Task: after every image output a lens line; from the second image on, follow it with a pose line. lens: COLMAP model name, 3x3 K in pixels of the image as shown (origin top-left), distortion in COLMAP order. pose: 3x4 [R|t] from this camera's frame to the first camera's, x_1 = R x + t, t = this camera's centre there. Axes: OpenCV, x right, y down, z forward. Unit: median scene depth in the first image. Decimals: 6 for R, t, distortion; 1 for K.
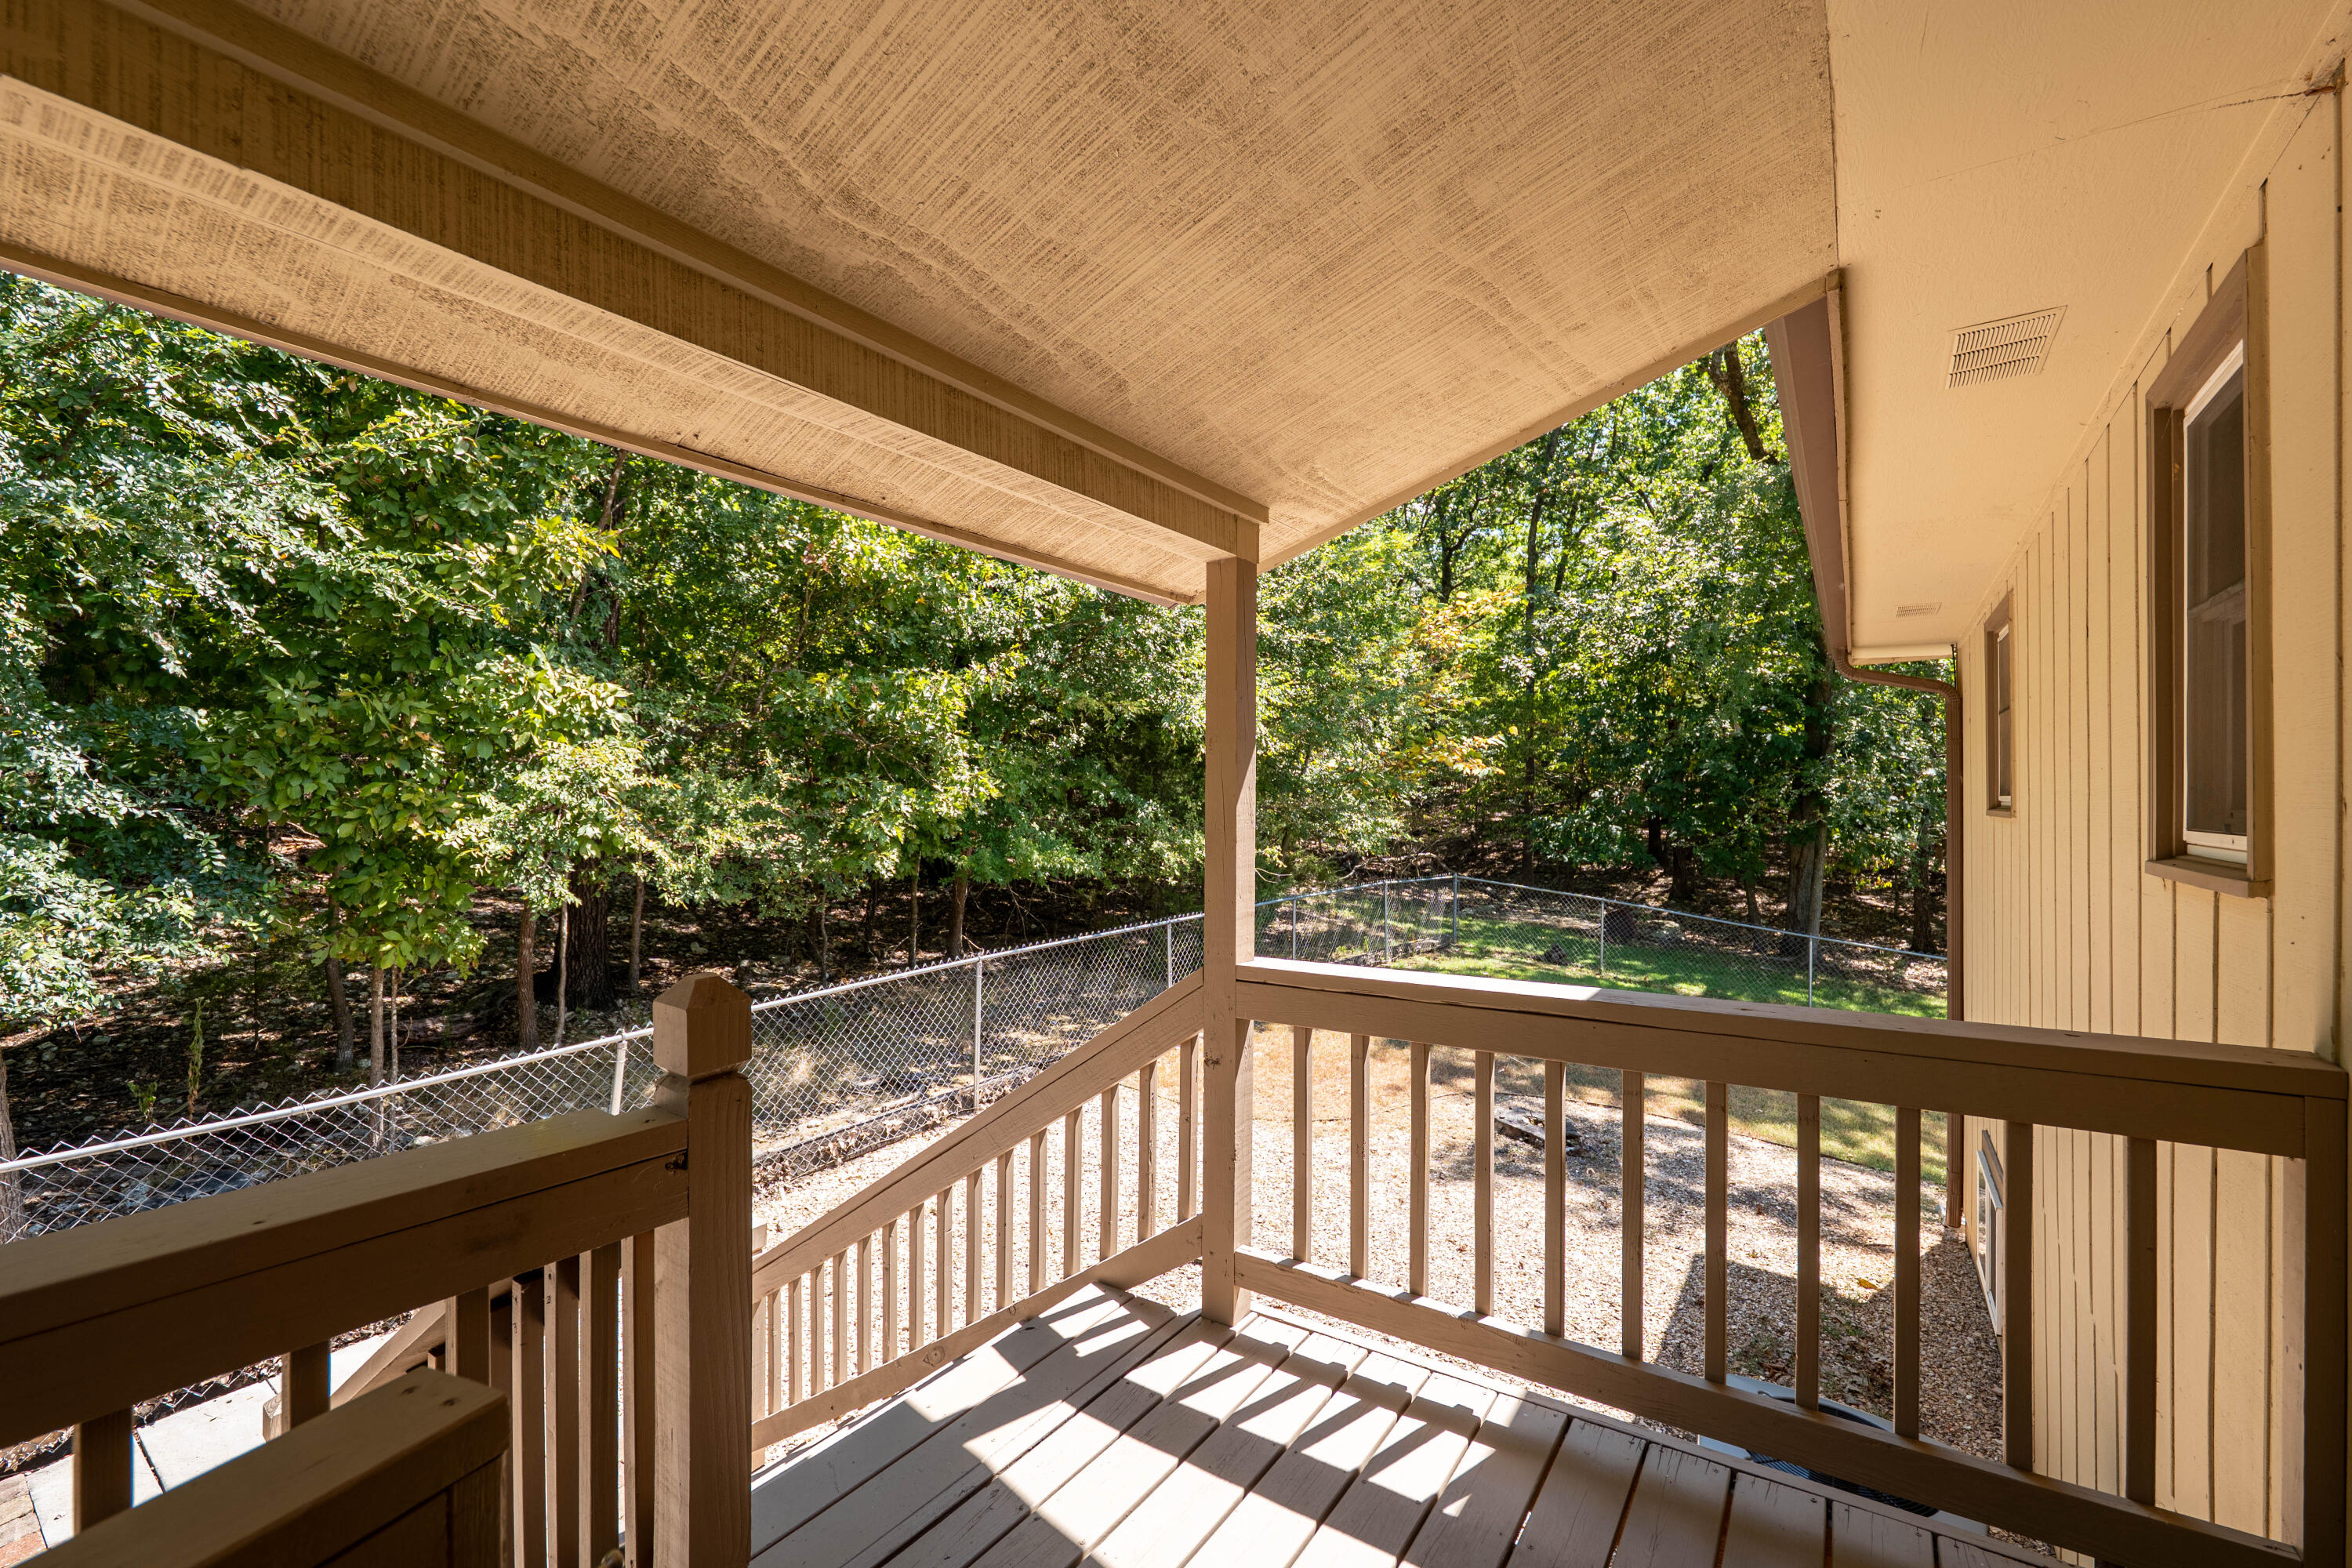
lens RADIAL K [[966.1, 0, 1180.4], [0, 966.1, 789.2], [0, 0, 1]] dist [-0.015351, 0.002239]
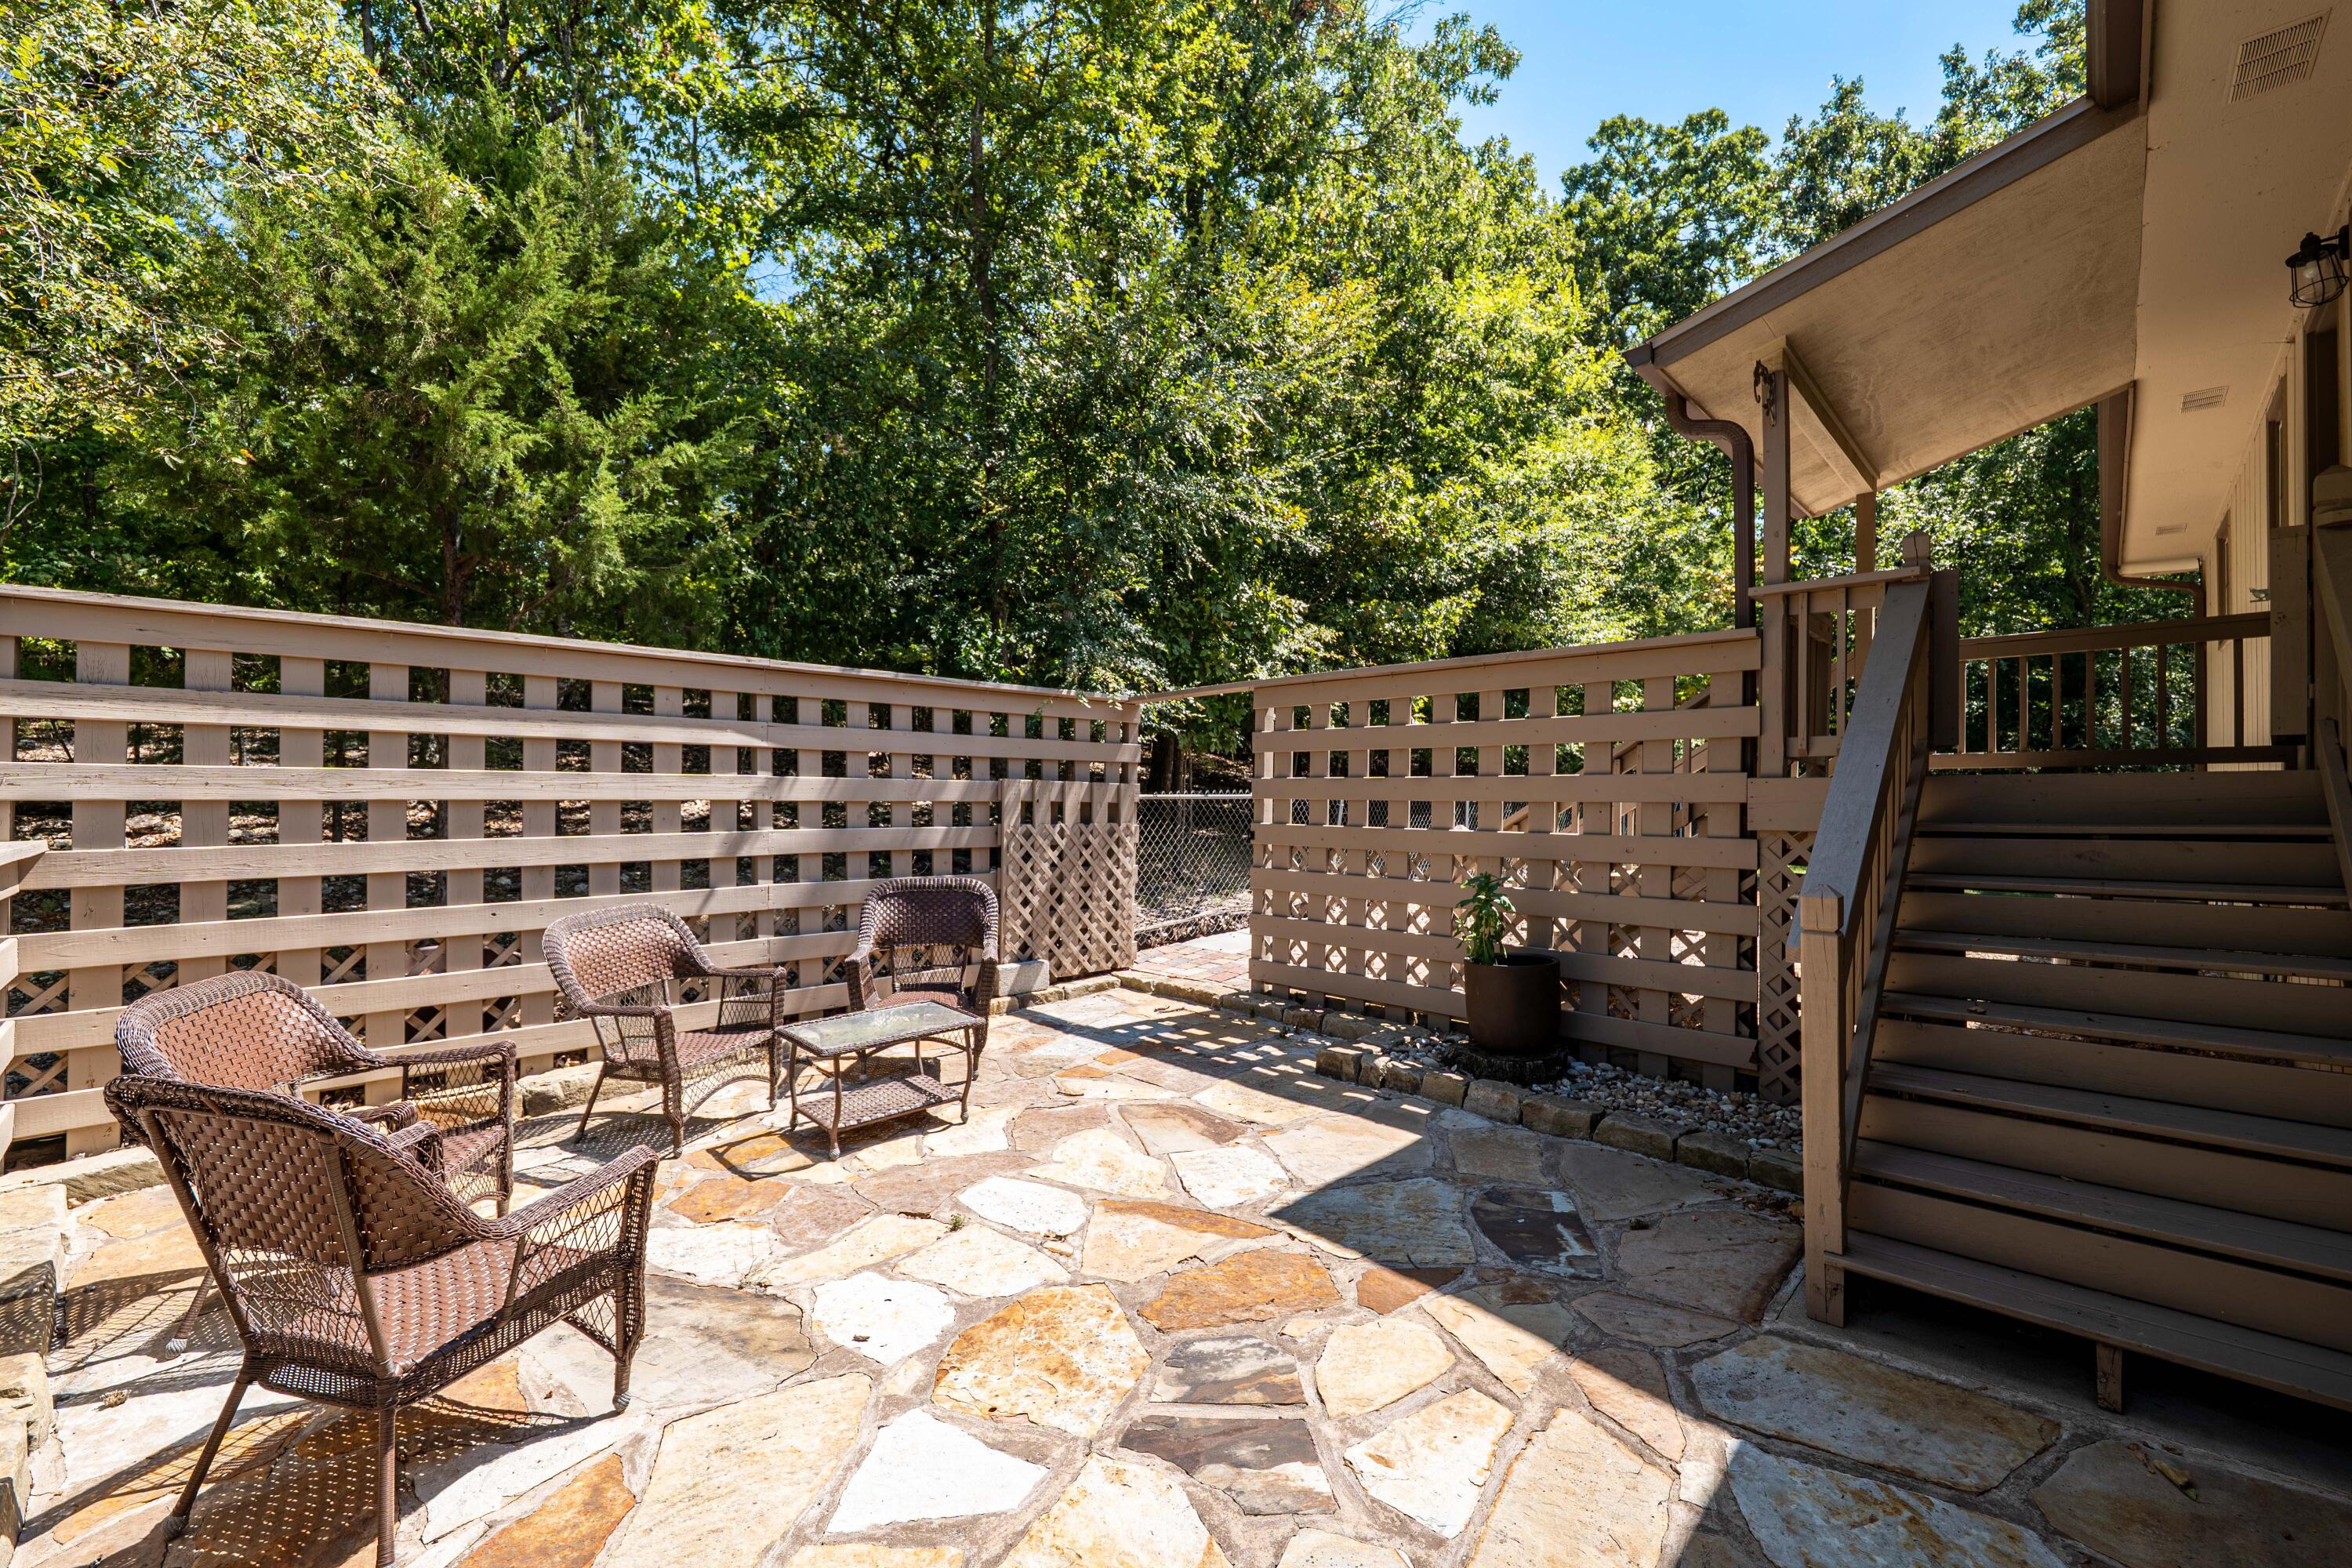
lens RADIAL K [[966.1, 0, 1187.2], [0, 966.1, 766.3], [0, 0, 1]] dist [-0.015351, 0.002239]
pose [[0.988442, 0.006737, -0.151448, -0.327770], [-0.008470, 0.999906, -0.010800, 0.129934], [0.151361, 0.011958, 0.988406, -0.436967]]
